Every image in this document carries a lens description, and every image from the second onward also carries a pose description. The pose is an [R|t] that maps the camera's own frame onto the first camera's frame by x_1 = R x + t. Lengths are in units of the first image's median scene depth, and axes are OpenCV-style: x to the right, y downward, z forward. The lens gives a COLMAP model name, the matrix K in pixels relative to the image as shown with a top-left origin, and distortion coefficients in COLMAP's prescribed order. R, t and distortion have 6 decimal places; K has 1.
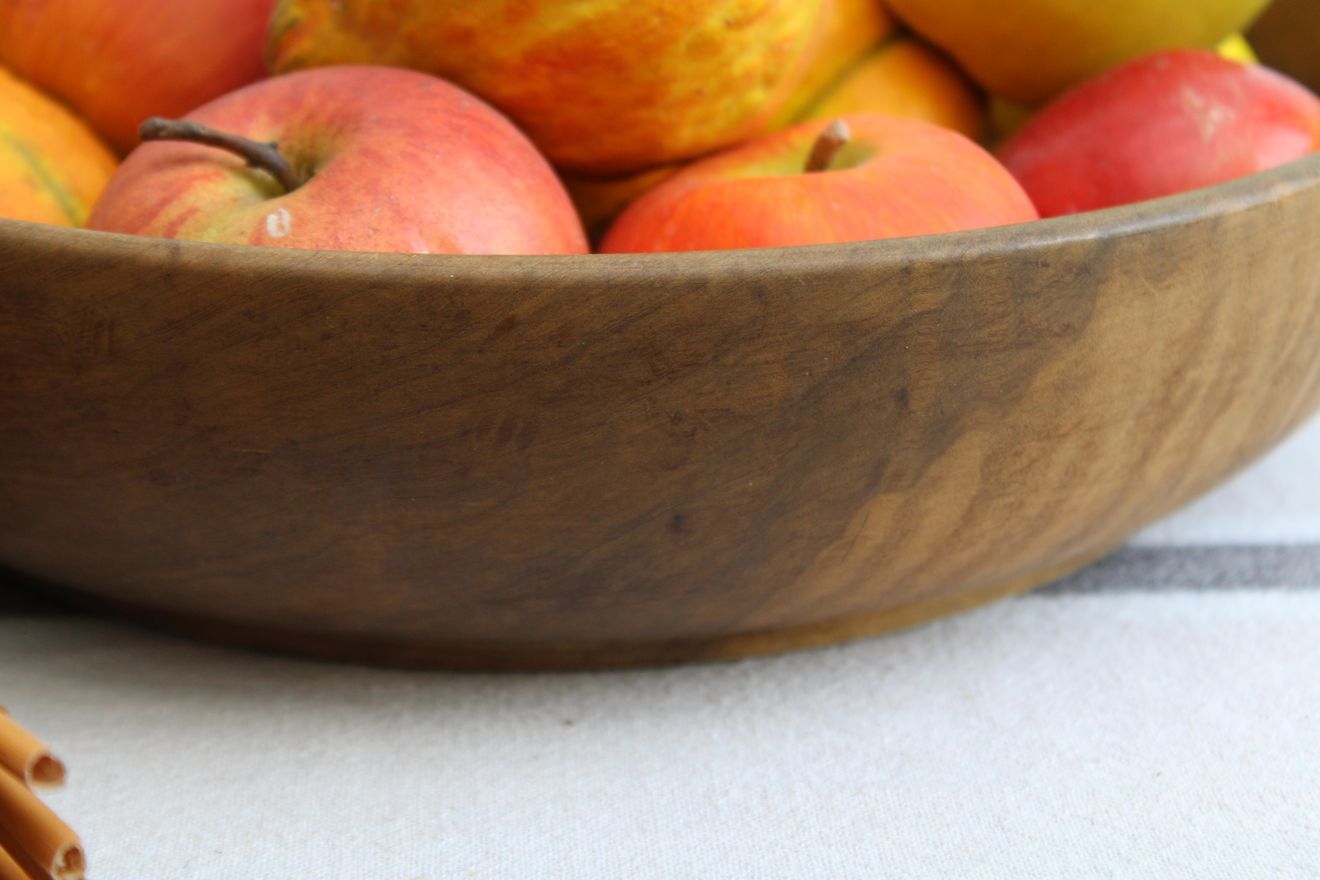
lens RADIAL K [[3139.7, 0, 660.0], [0, 3139.7, 440.0], [0, 0, 1]] dist [0.068029, 0.163208]
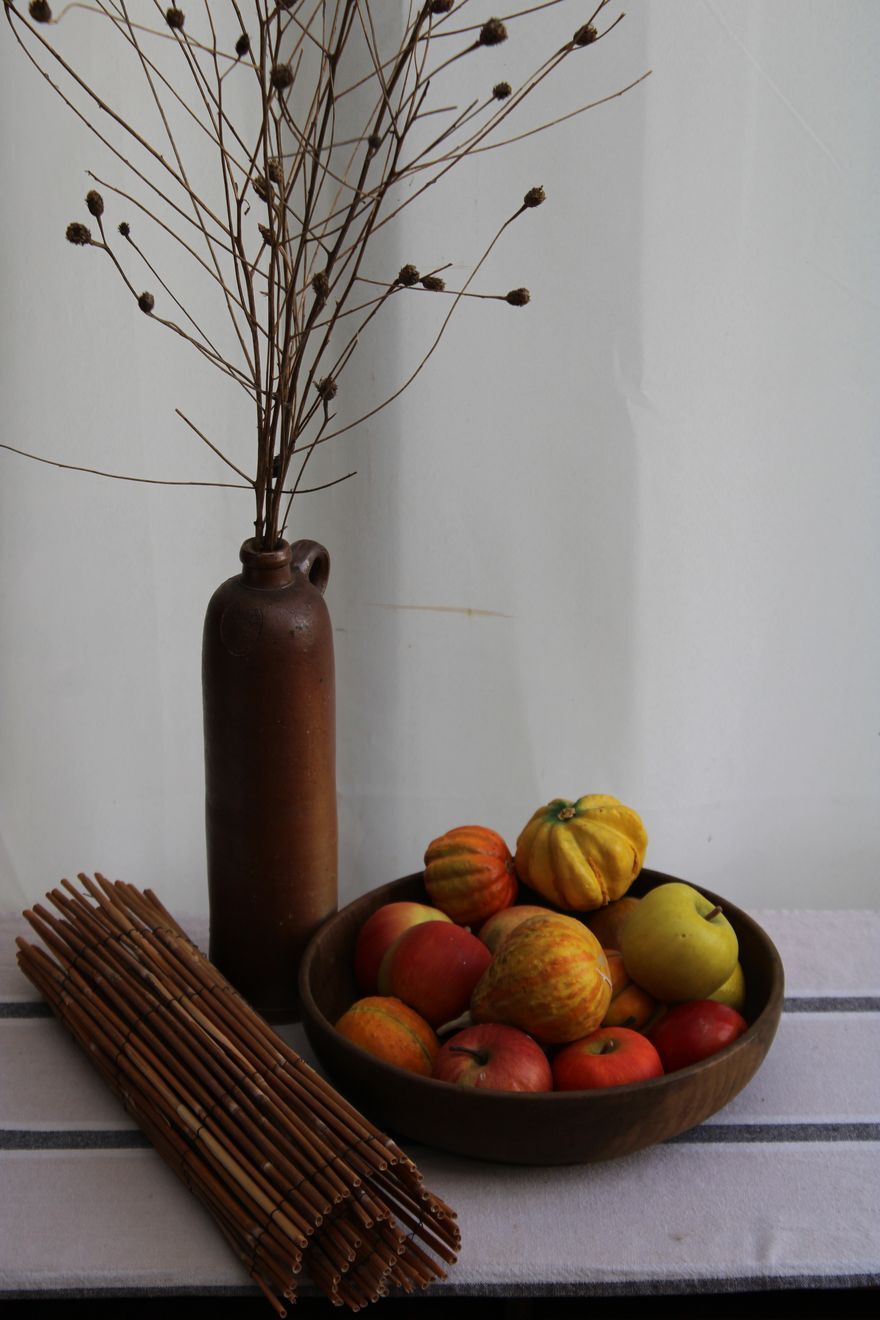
lens RADIAL K [[3139.7, 0, 408.4], [0, 3139.7, 636.4], [0, 0, 1]] dist [0.068029, 0.163208]
pose [[0.998750, 0.007043, -0.049491, -0.009166], [-0.004608, 0.998781, 0.049141, -0.875316], [0.049777, -0.048852, 0.997565, -3.298631]]
